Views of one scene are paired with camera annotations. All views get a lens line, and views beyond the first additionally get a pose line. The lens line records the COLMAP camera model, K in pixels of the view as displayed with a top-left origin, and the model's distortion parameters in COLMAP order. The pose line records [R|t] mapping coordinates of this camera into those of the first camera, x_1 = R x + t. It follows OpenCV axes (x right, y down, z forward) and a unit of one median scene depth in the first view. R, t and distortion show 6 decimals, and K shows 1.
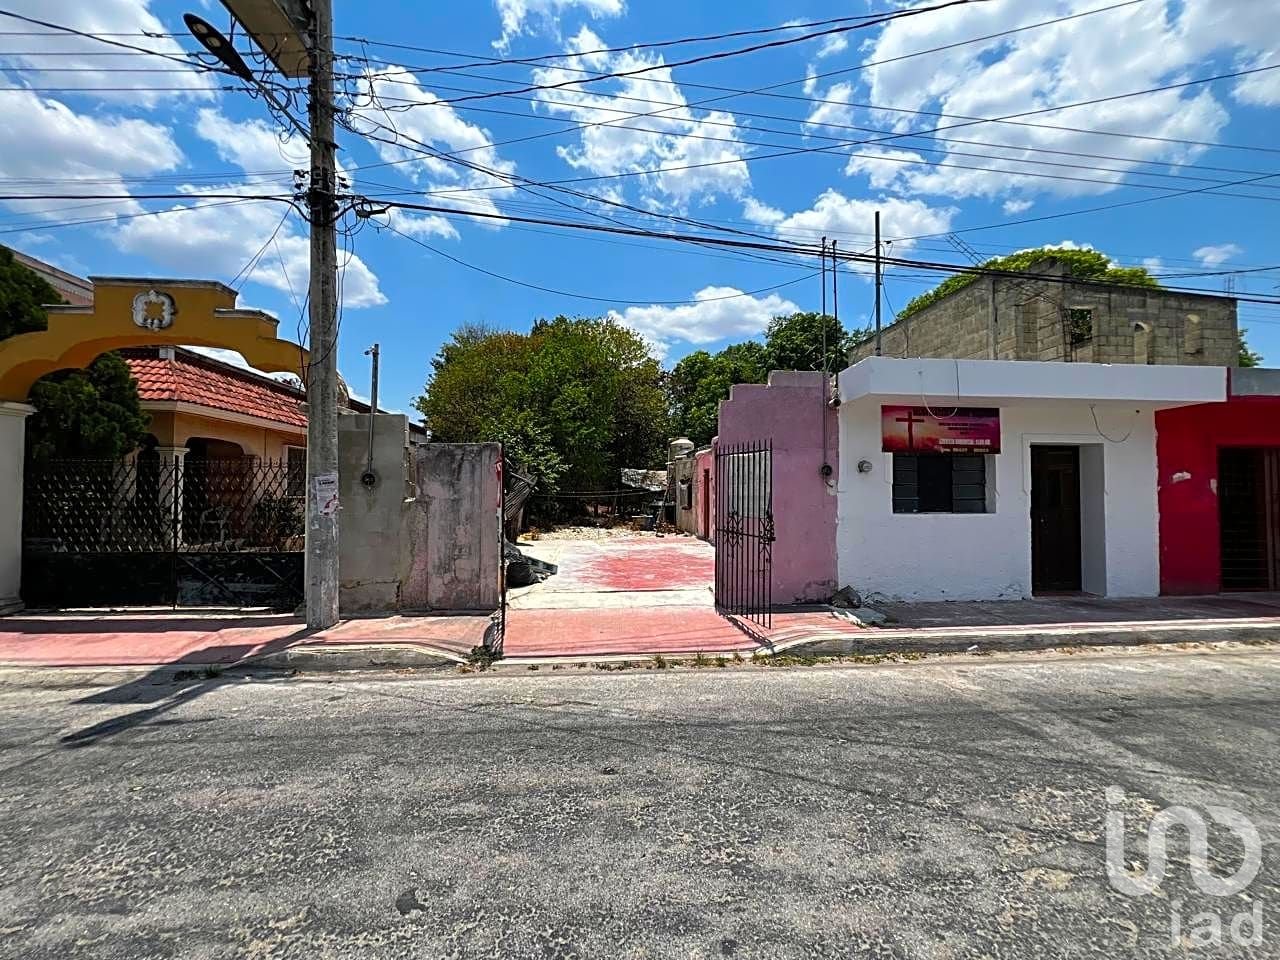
lens RADIAL K [[964.2, 0, 640.3], [0, 964.2, 481.0], [0, 0, 1]] dist [0.057417, -0.052770]
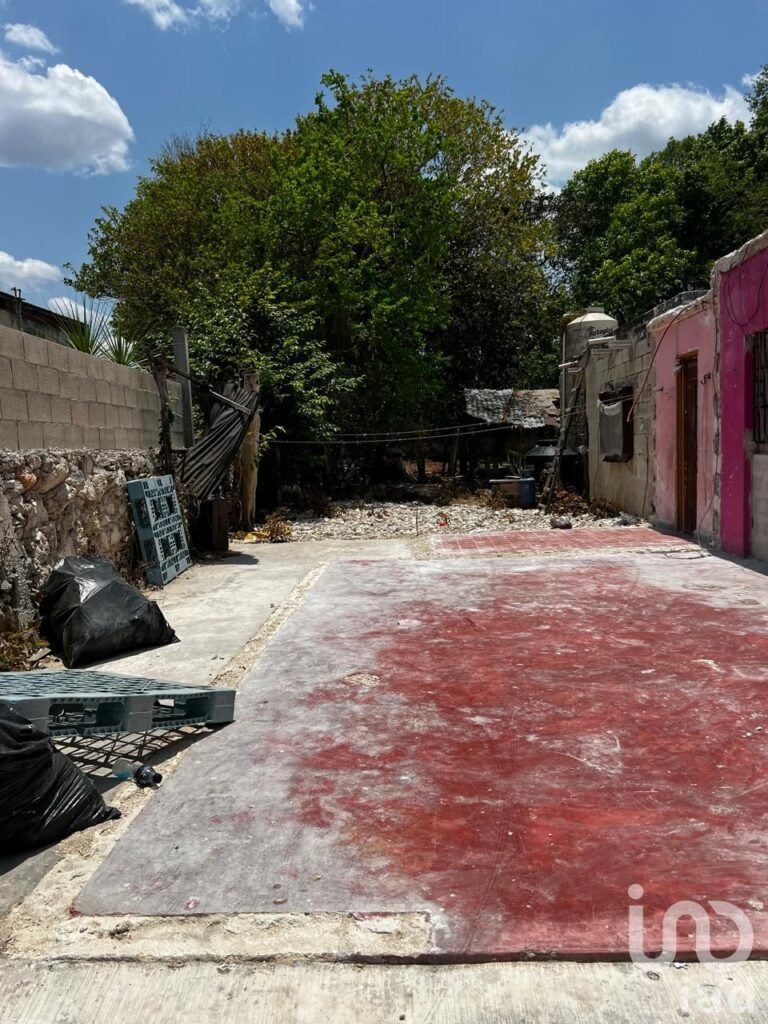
lens RADIAL K [[771.3, 0, 382.6], [0, 771.3, 515.3], [0, 0, 1]] dist [0.057417, -0.052770]
pose [[0.991488, -0.026784, -0.127414, -0.013096], [0.038223, 0.995369, 0.088202, 0.017925], [0.124462, -0.092322, 0.987920, 0.604081]]
